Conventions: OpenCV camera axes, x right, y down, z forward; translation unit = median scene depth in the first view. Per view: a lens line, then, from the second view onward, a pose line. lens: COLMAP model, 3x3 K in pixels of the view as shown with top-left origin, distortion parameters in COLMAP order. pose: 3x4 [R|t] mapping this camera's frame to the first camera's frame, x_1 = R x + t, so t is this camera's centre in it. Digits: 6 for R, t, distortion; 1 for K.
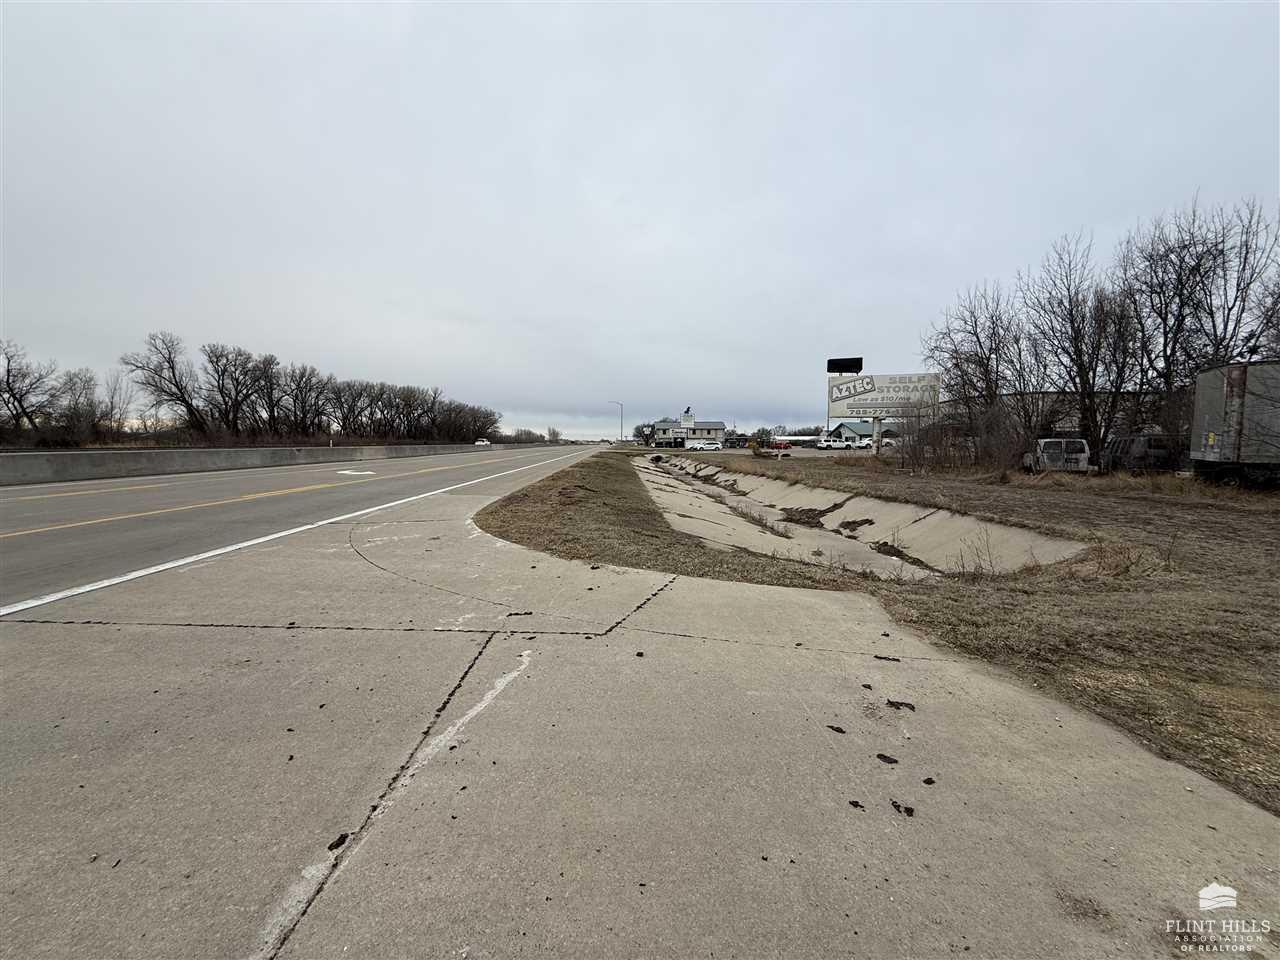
lens RADIAL K [[506.9, 0, 633.3], [0, 506.9, 475.6], [0, 0, 1]] dist [-0.002034, -0.000351]
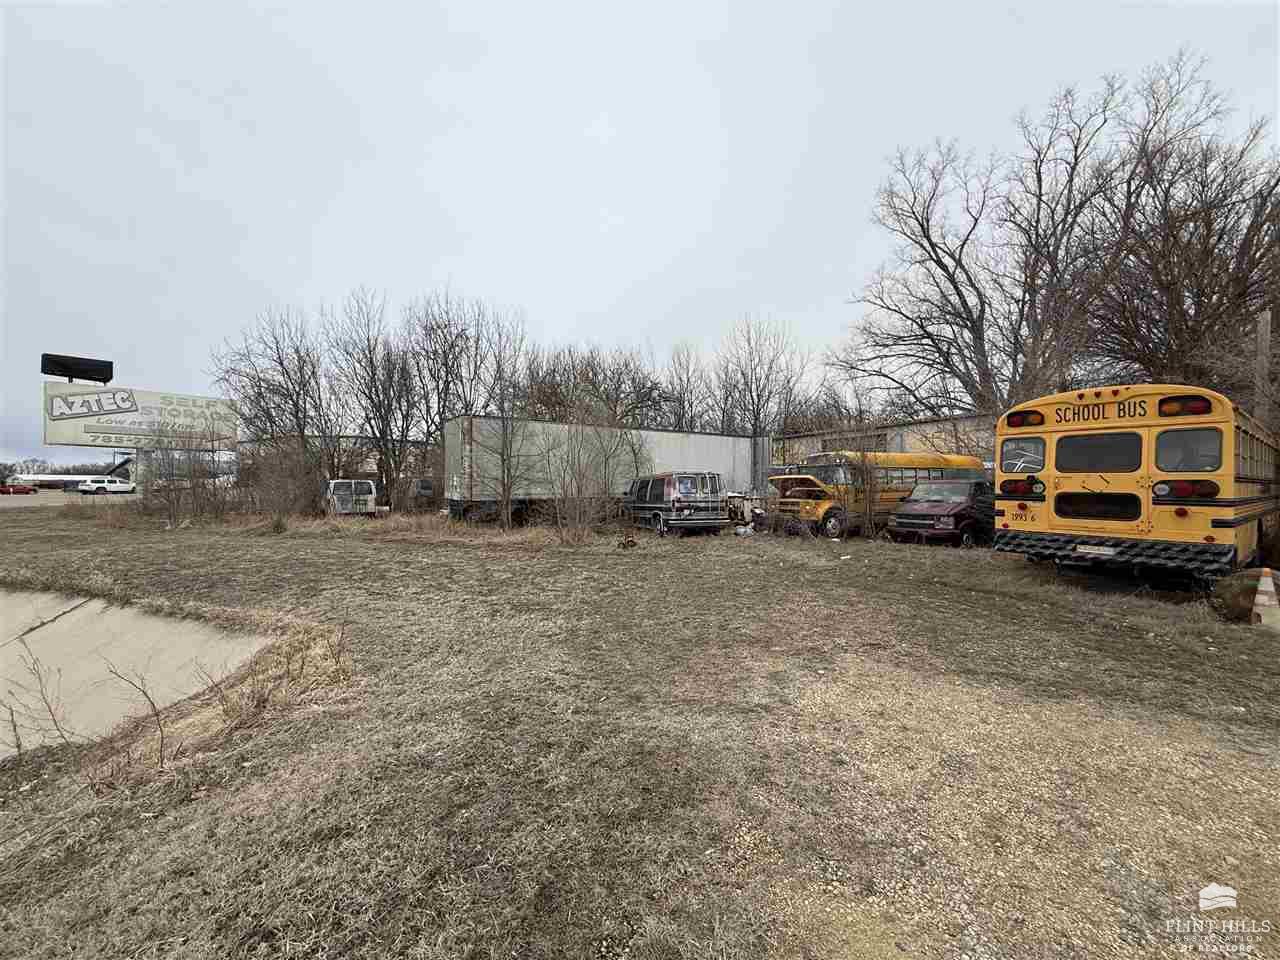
lens RADIAL K [[506.9, 0, 638.7], [0, 506.9, 484.6], [0, 0, 1]] dist [-0.002034, -0.000351]
pose [[0.406388, 0.003775, 0.913693, 0.149626], [0.056603, 0.997967, -0.029299, -0.003883], [-0.911946, 0.063625, 0.405348, 0.091276]]
